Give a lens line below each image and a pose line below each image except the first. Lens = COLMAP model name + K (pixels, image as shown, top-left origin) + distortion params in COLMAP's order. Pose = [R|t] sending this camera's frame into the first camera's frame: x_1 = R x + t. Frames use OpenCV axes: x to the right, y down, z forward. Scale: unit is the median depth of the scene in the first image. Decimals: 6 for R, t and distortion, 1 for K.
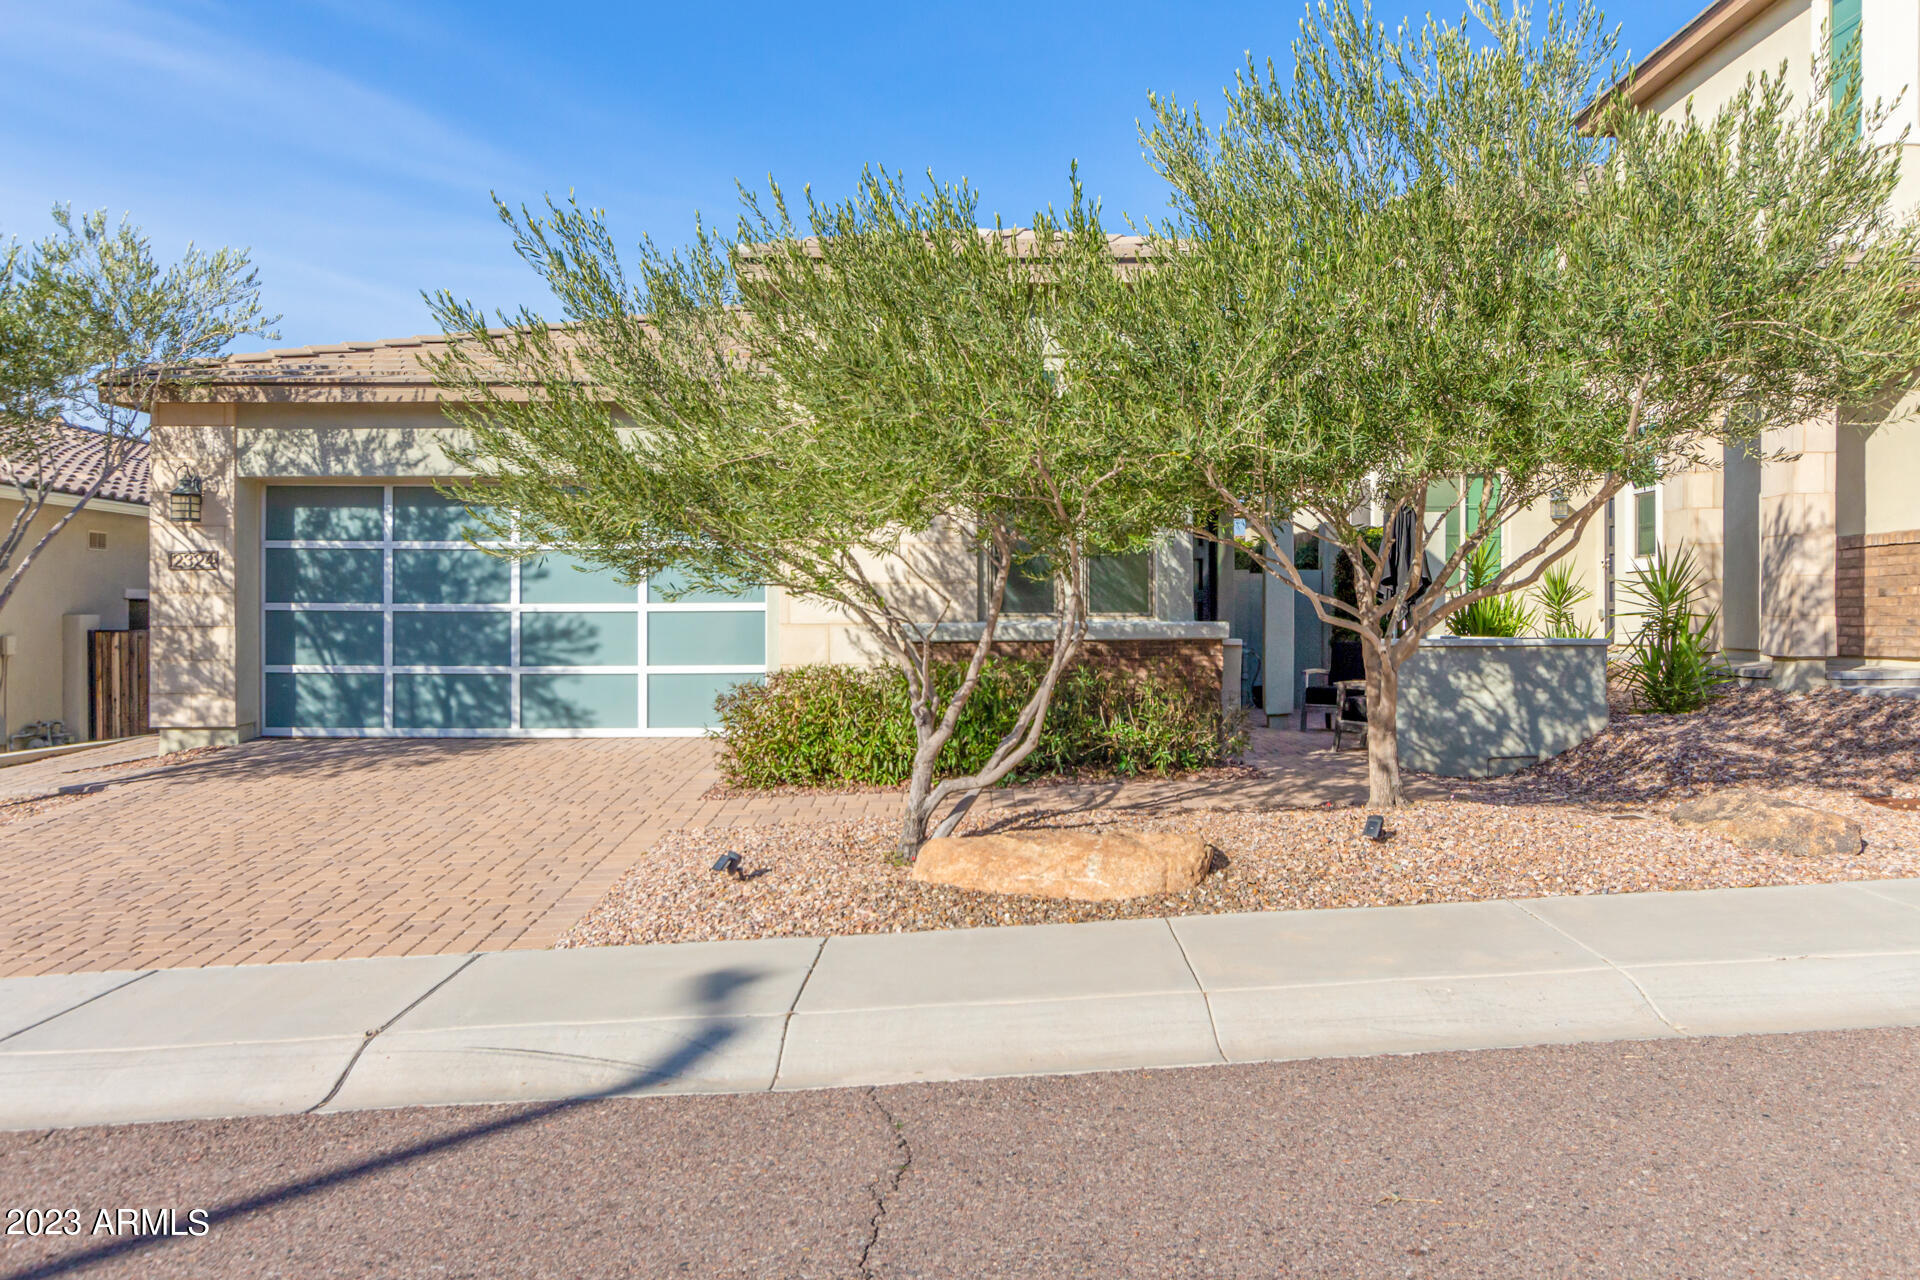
lens RADIAL K [[1475.1, 0, 960.0], [0, 1475.1, 640.0], [0, 0, 1]] dist [-0.013132, -0.002521]
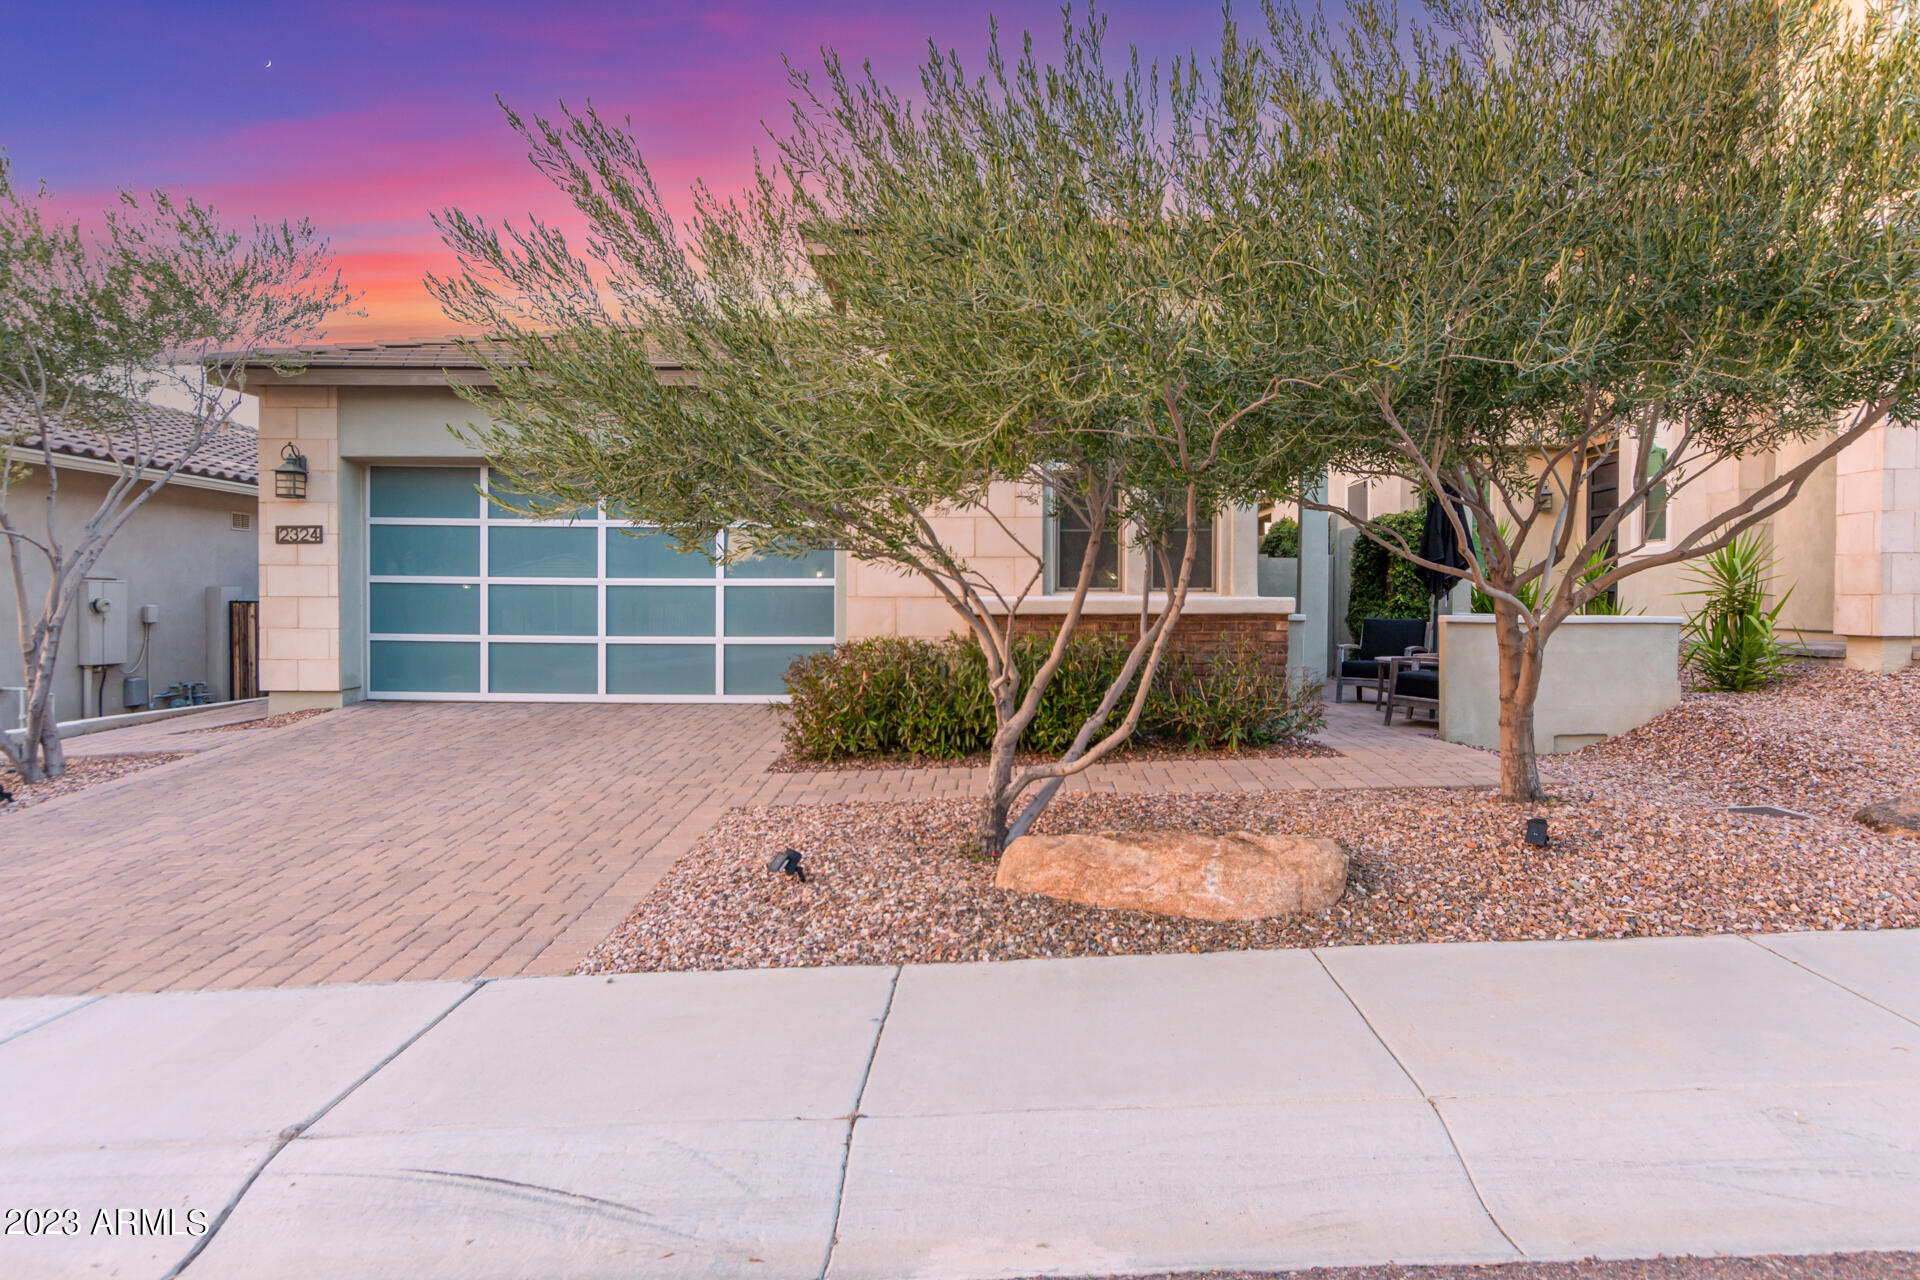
lens RADIAL K [[1039.5, 0, 960.0], [0, 1039.5, 640.0], [0, 0, 1]] dist [0.001372, 0.000160]
pose [[0.999838, 0.007275, -0.016493, -0.045415], [-0.006939, 0.999768, 0.020367, 0.005153], [0.016638, -0.020250, 0.999657, 0.395506]]
